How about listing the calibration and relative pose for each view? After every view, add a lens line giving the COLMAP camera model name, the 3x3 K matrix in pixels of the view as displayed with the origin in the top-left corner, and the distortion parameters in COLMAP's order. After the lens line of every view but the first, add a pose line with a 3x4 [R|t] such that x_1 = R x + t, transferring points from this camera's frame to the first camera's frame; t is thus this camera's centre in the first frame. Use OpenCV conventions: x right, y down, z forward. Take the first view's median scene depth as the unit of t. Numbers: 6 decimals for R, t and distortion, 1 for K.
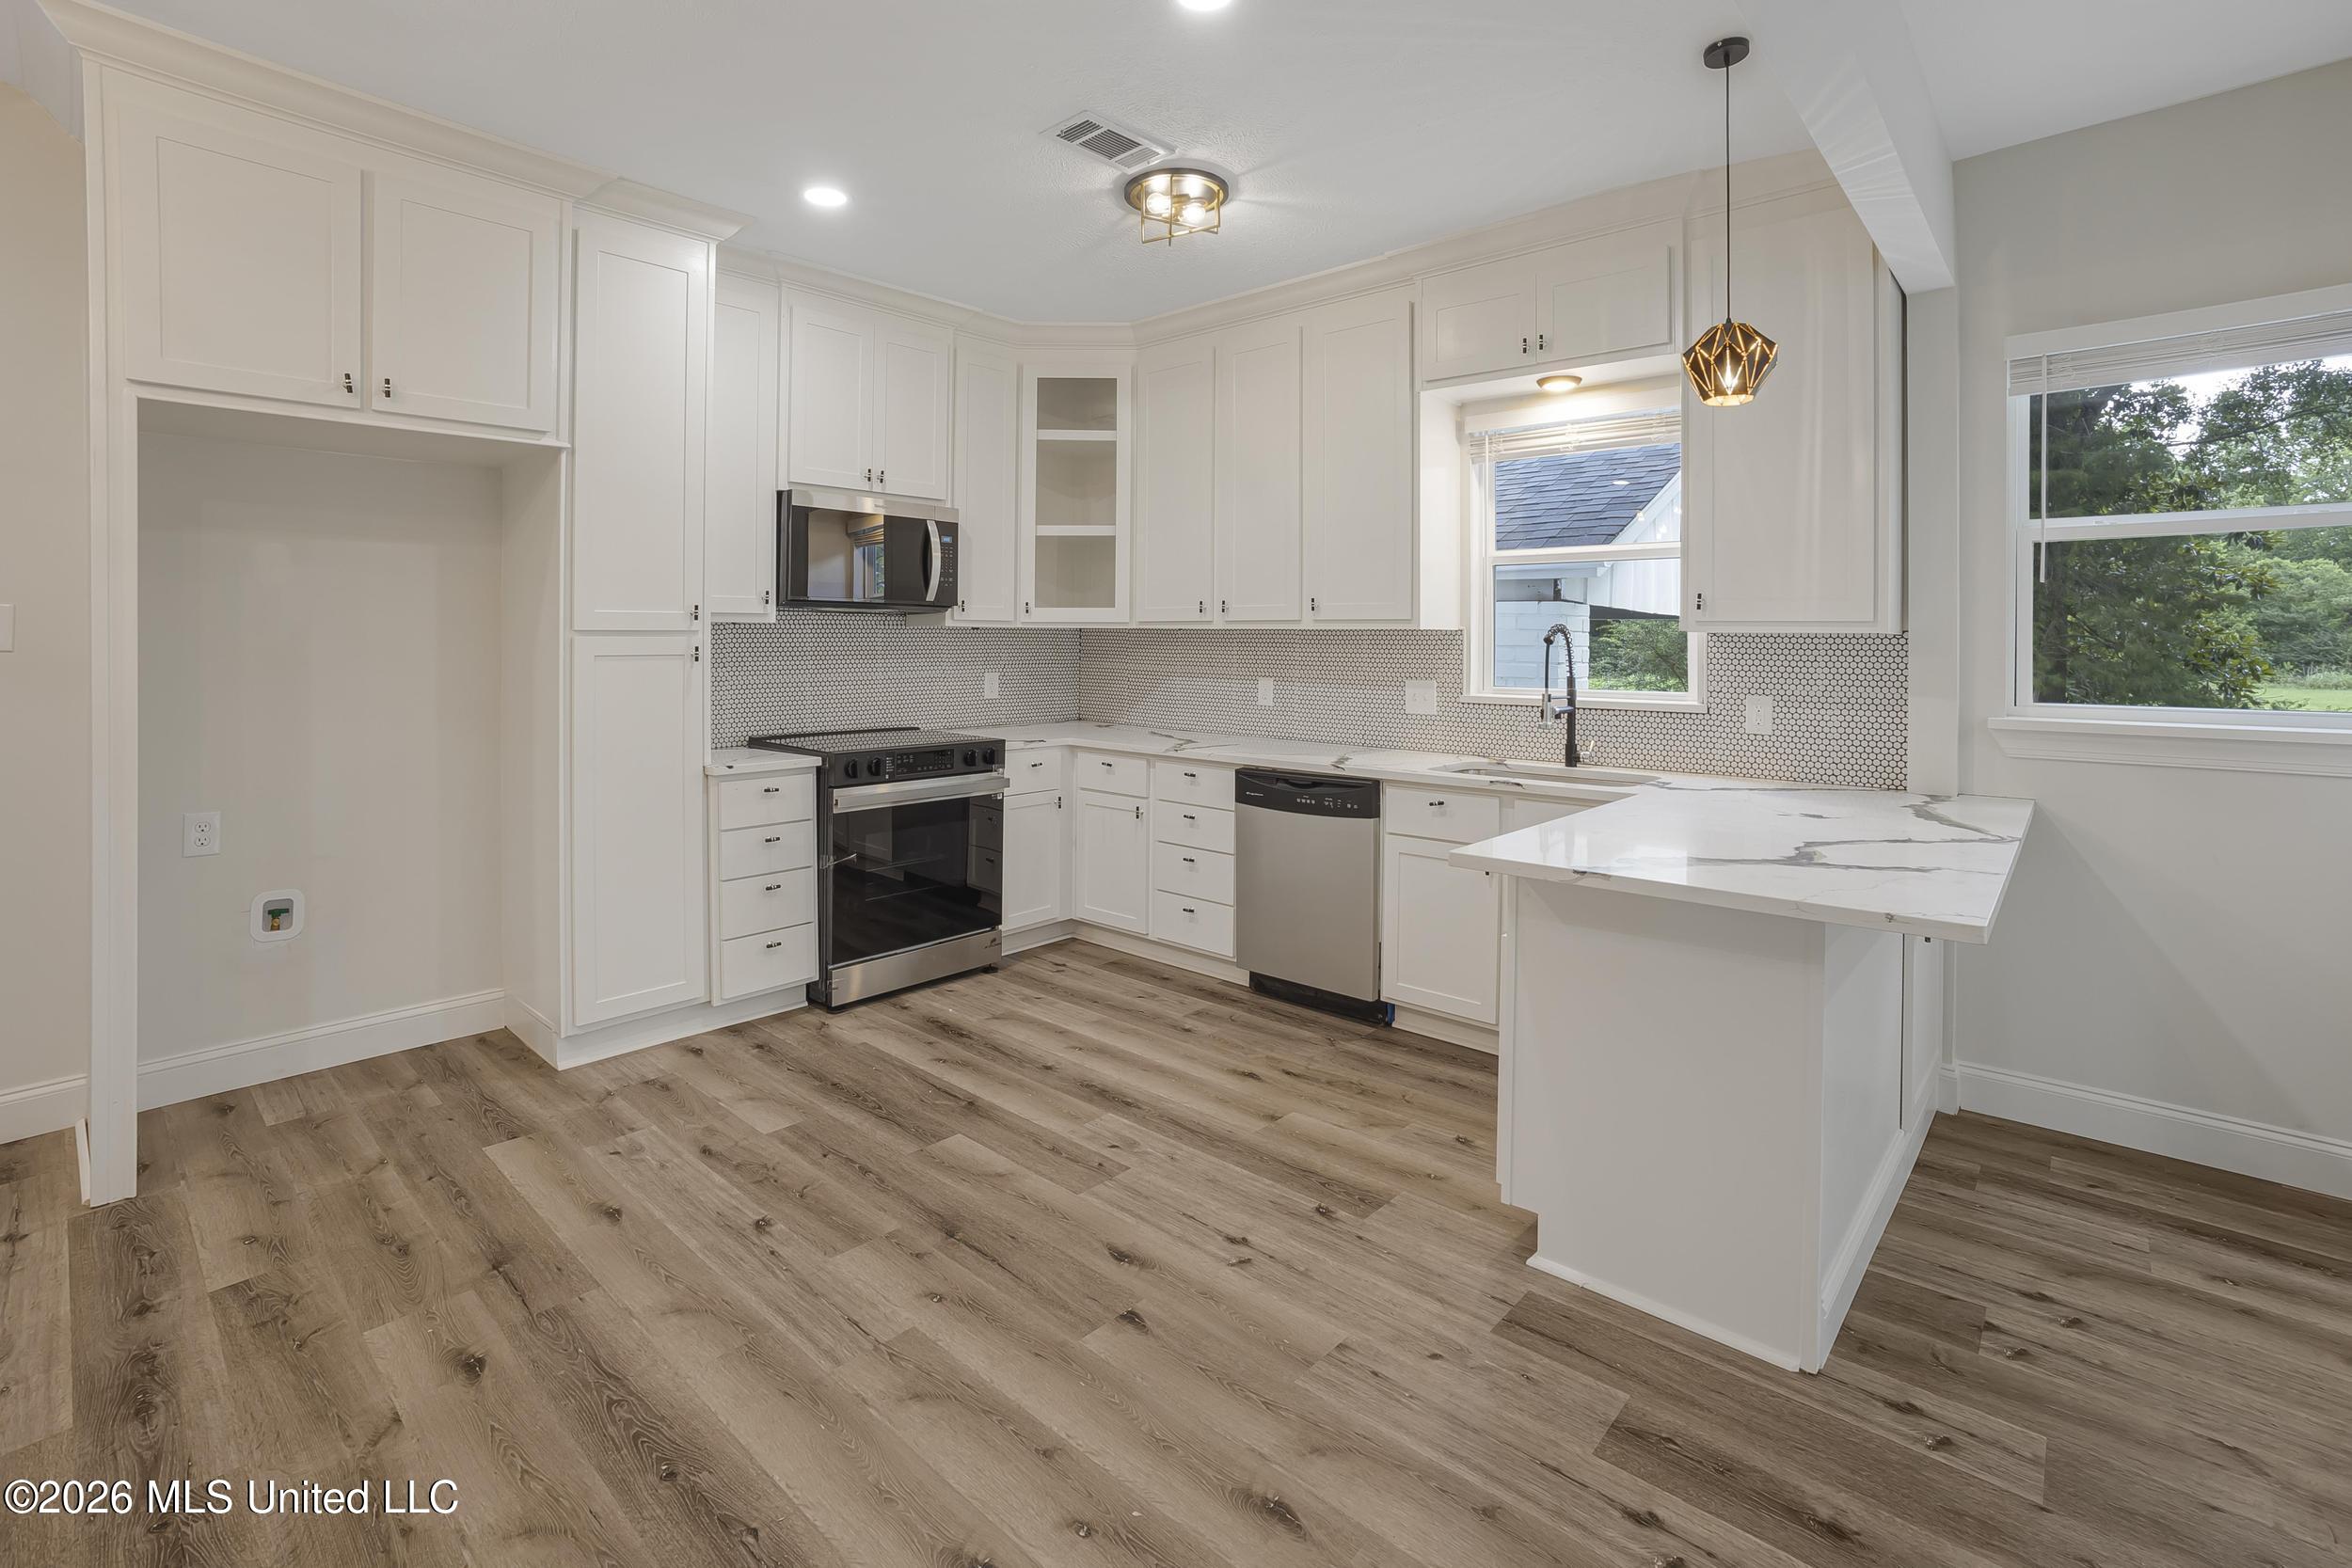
lens RADIAL K [[1075.8, 0, 1180.3], [0, 1075.8, 615.4], [0, 0, 1]] dist [-0.050533, 0.021513]
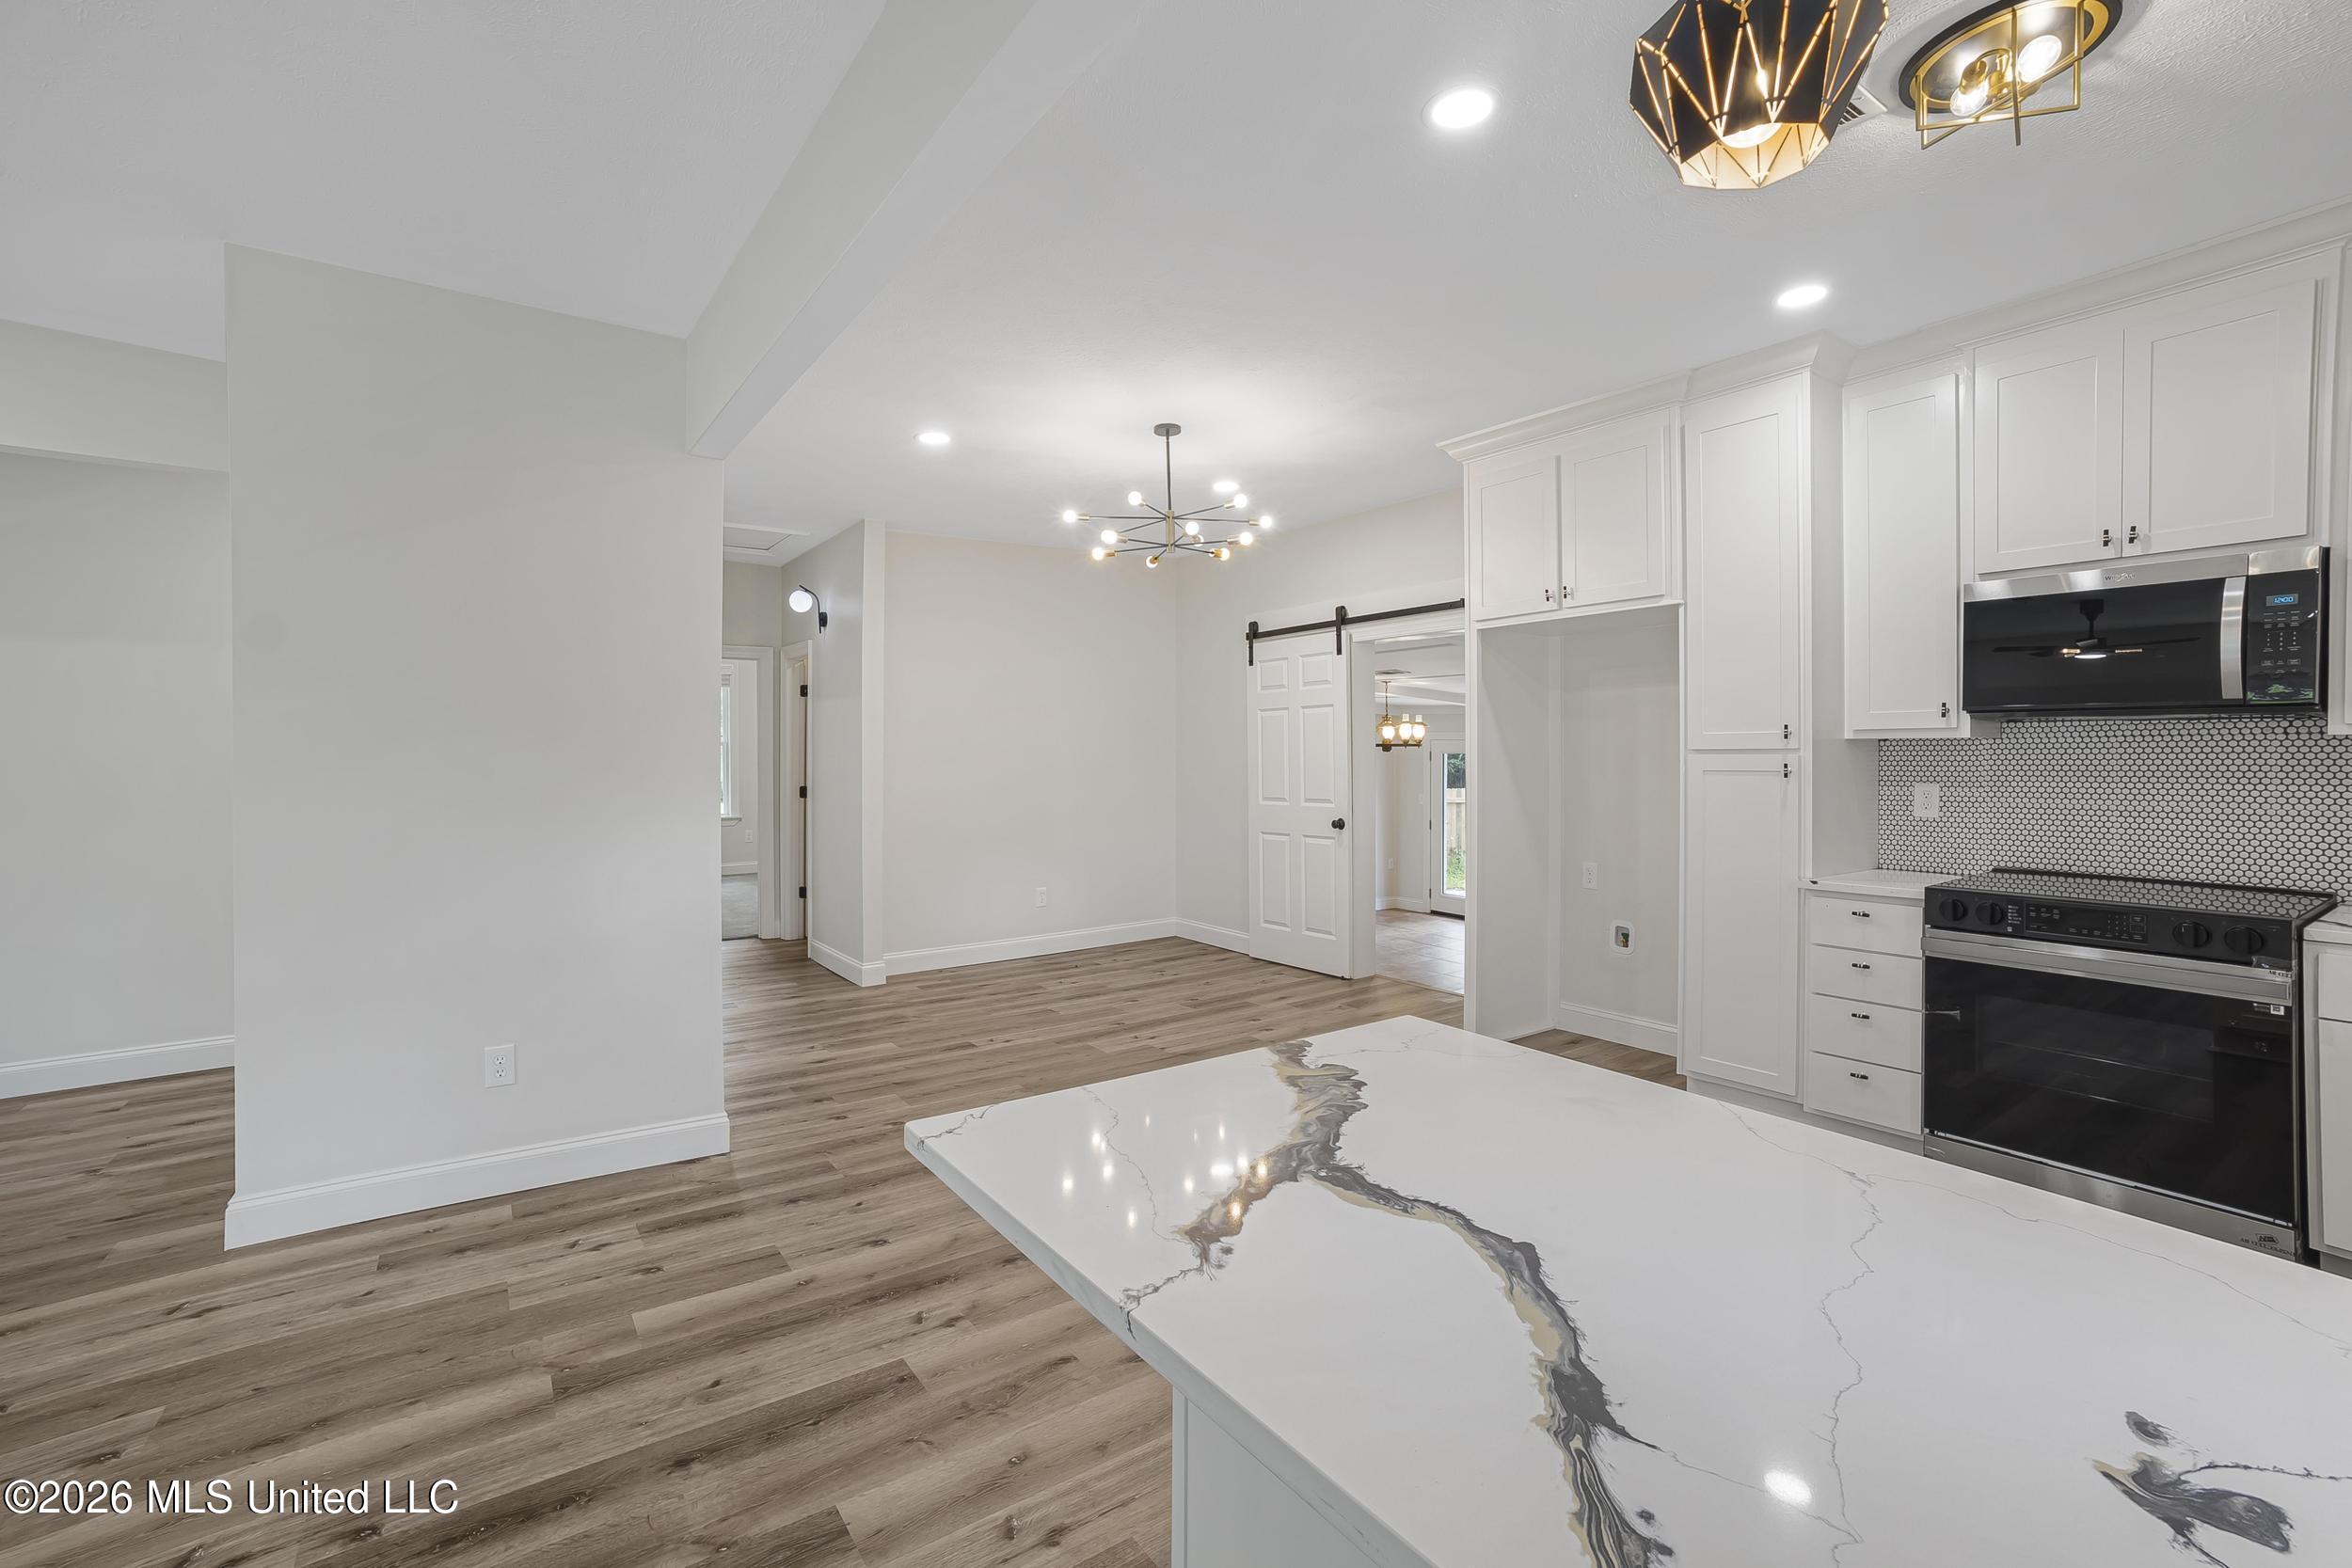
lens RADIAL K [[1052.6, 0, 1172.2], [0, 1052.6, 744.1], [0, 0, 1]] dist [-0.072340, 0.045669]
pose [[-0.228690, -0.007369, -0.973471, 0.582888], [0.025996, 0.999569, -0.013674, 0.006365], [0.973152, -0.028433, -0.228400, 0.541816]]
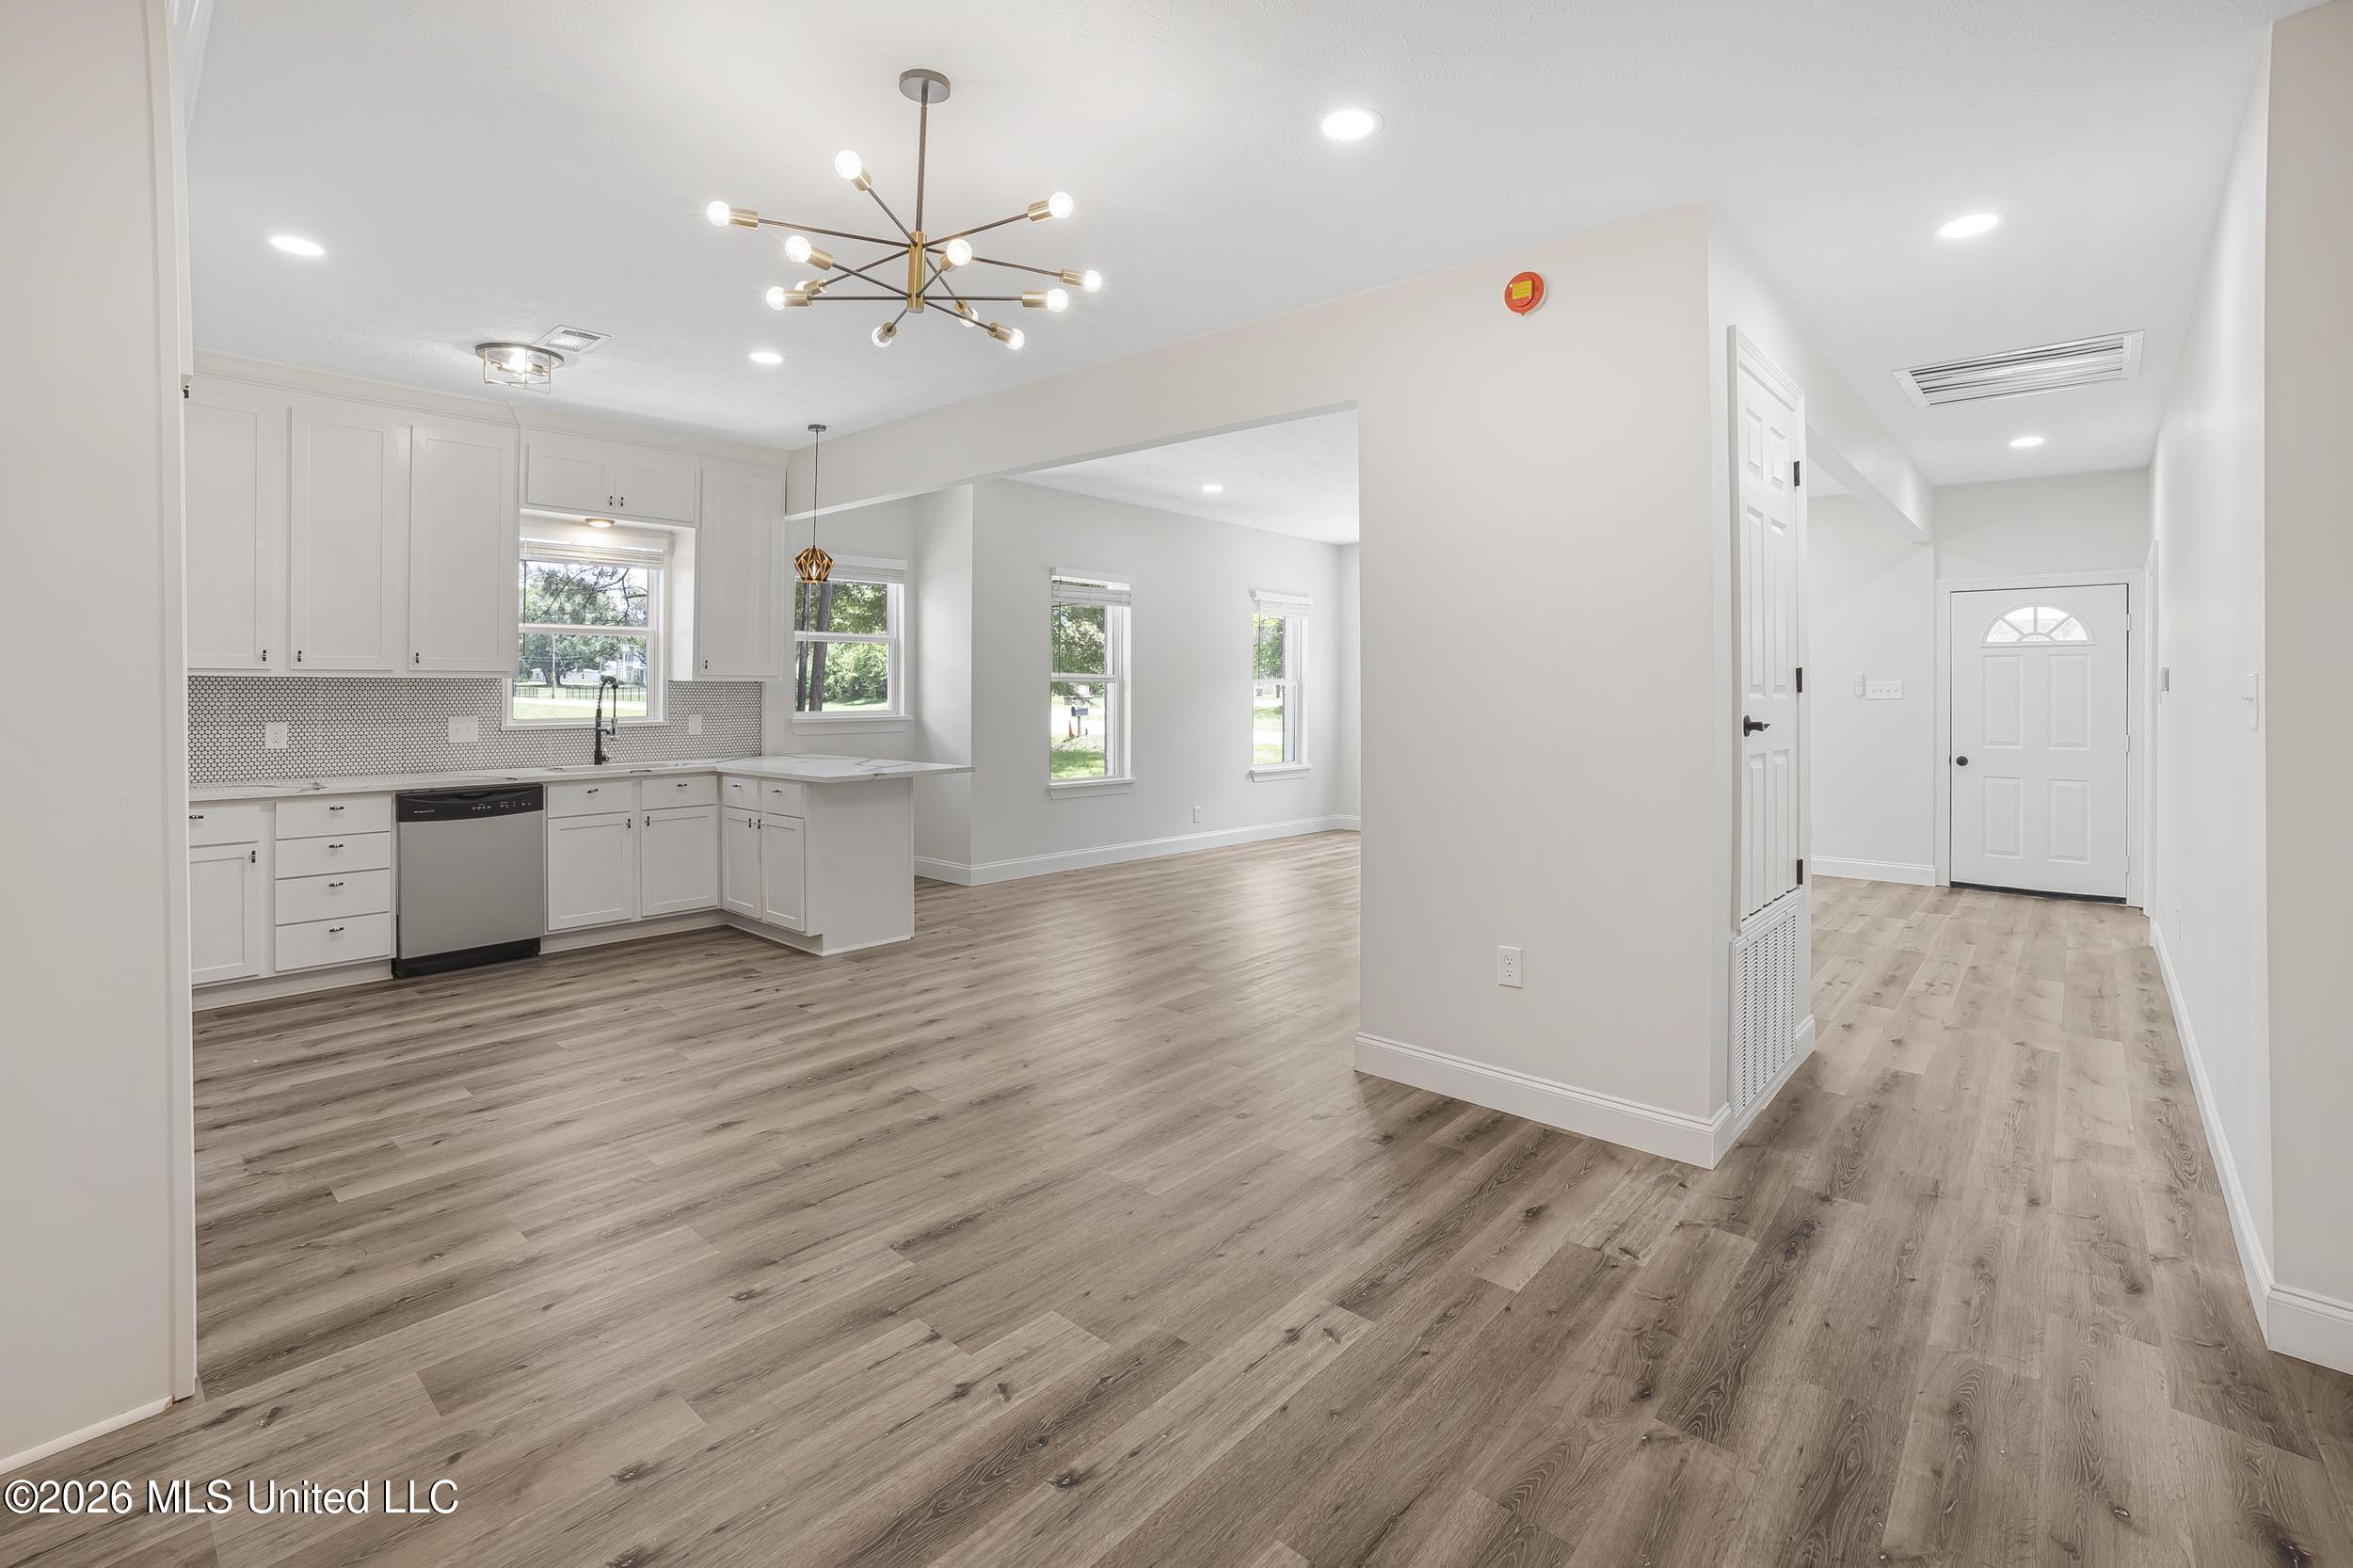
lens RADIAL K [[1045.4, 0, 1178.6], [0, 1045.4, 676.3], [0, 0, 1]] dist [-0.069361, 0.022330]
pose [[-0.010964, -0.000037, 0.999940, -1.073980], [-0.024594, 0.999697, -0.000233, -0.010347], [-0.999637, -0.024595, -0.010962, 0.144355]]
